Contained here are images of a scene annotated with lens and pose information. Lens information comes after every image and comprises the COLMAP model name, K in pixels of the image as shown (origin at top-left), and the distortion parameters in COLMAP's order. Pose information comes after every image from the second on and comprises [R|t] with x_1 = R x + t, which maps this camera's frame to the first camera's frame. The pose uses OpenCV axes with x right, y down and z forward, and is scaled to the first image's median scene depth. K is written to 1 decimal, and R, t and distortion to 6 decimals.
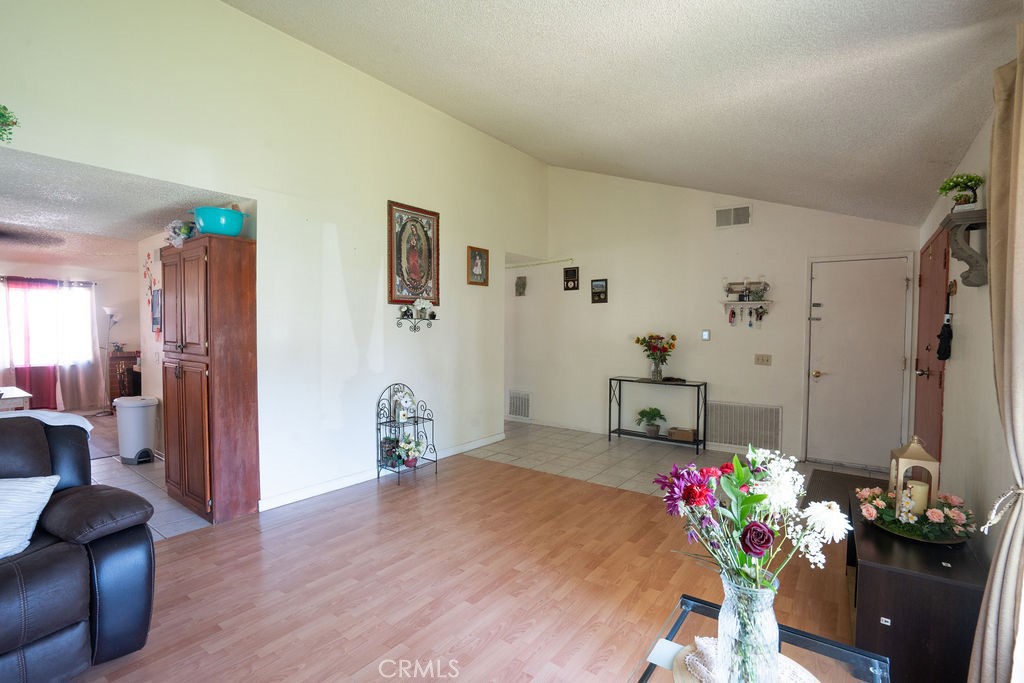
lens RADIAL K [[473.7, 0, 515.2], [0, 473.7, 341.8], [0, 0, 1]] dist [-0.064795, 0.026246]
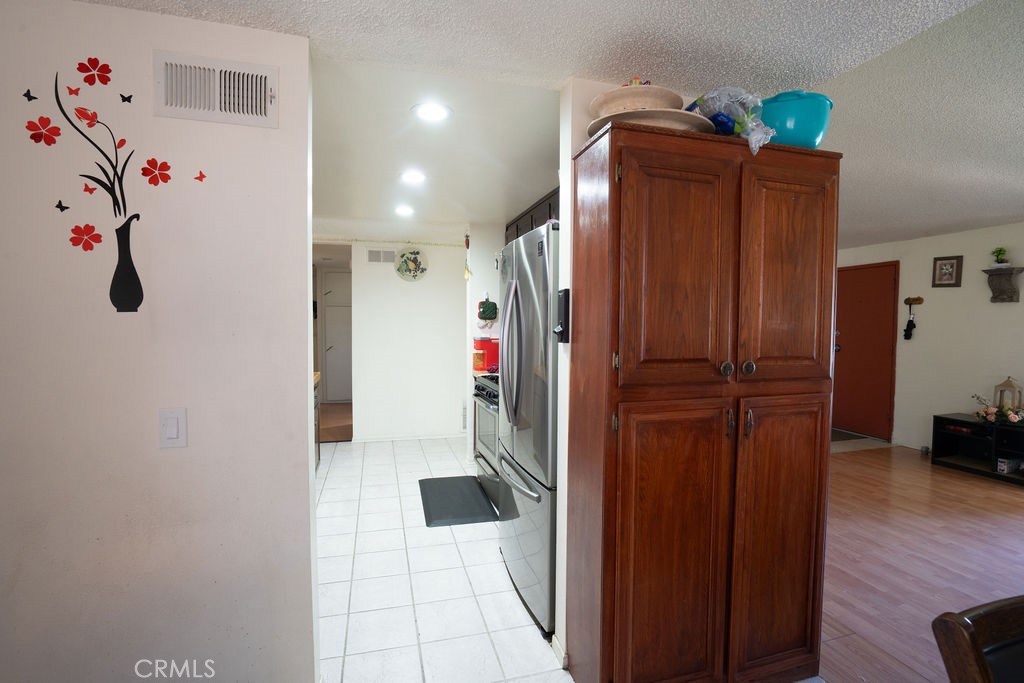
lens RADIAL K [[483.9, 0, 516.7], [0, 483.9, 343.6], [0, 0, 1]] dist [-0.062864, 0.023645]
pose [[0.609110, -0.038966, 0.792128, -0.900745], [0.023055, 0.999240, 0.031425, -0.023885], [-0.792751, -0.000878, 0.609545, 0.646957]]
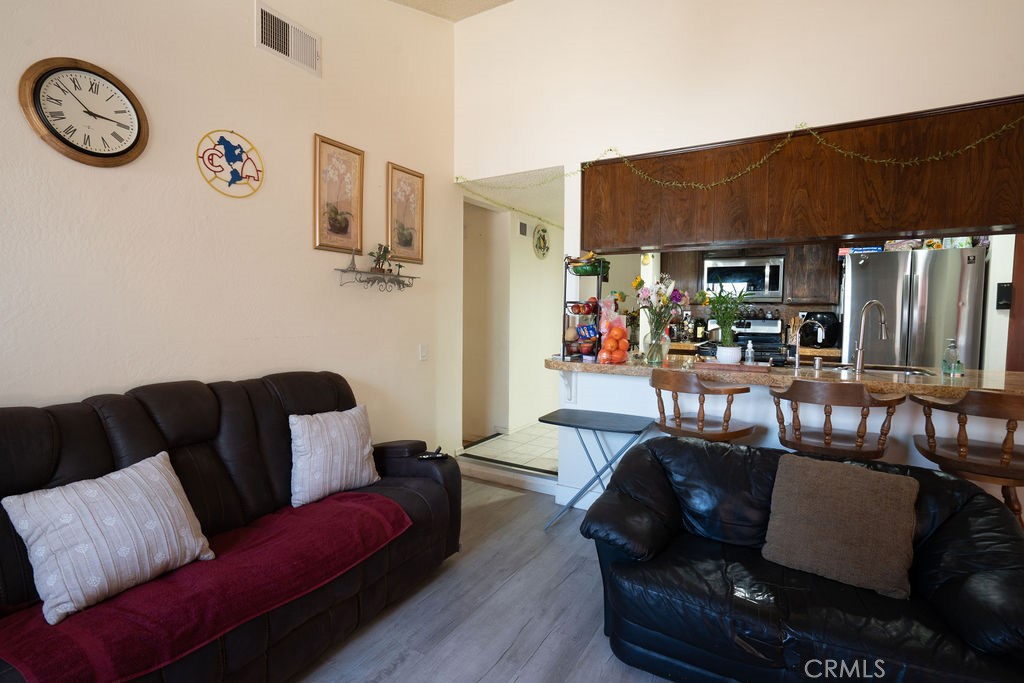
lens RADIAL K [[478.4, 0, 514.9], [0, 478.4, 342.2], [0, 0, 1]] dist [-0.064477, 0.028200]
pose [[-0.097422, -0.067142, 0.992976, -1.249325], [0.022966, 0.997304, 0.069688, -0.029324], [-0.994978, 0.029594, -0.095617, 1.745145]]
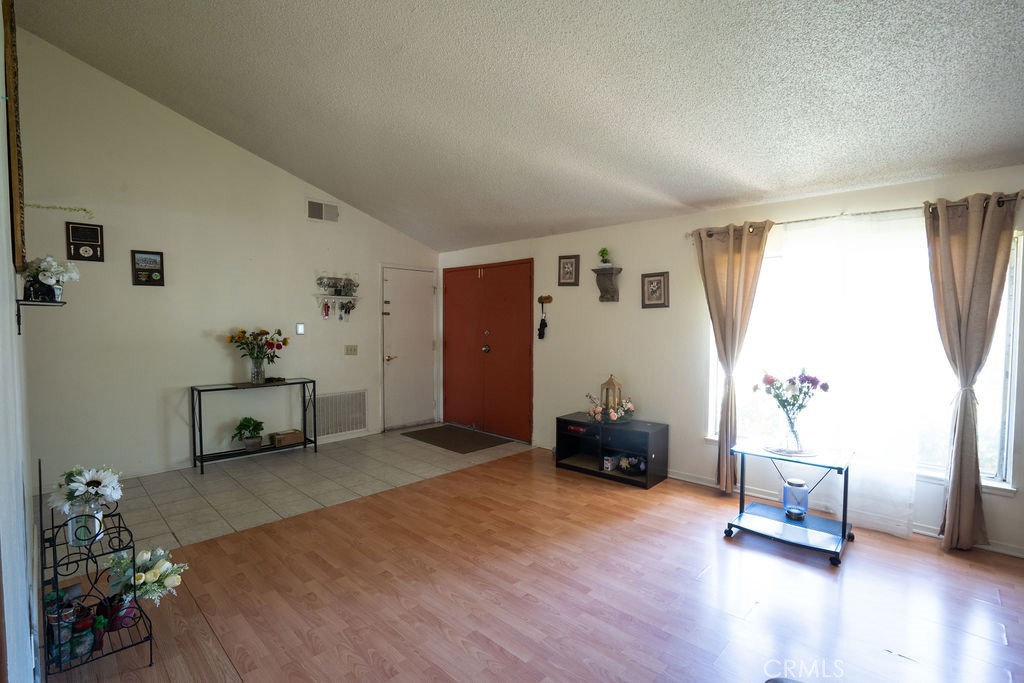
lens RADIAL K [[473.7, 0, 515.2], [0, 473.7, 341.8], [0, 0, 1]] dist [-0.064795, 0.026246]
pose [[0.126198, -0.045647, 0.990954, -0.553090], [0.026833, 0.998732, 0.042588, -0.018886], [-0.991642, 0.021216, 0.127263, 0.507781]]
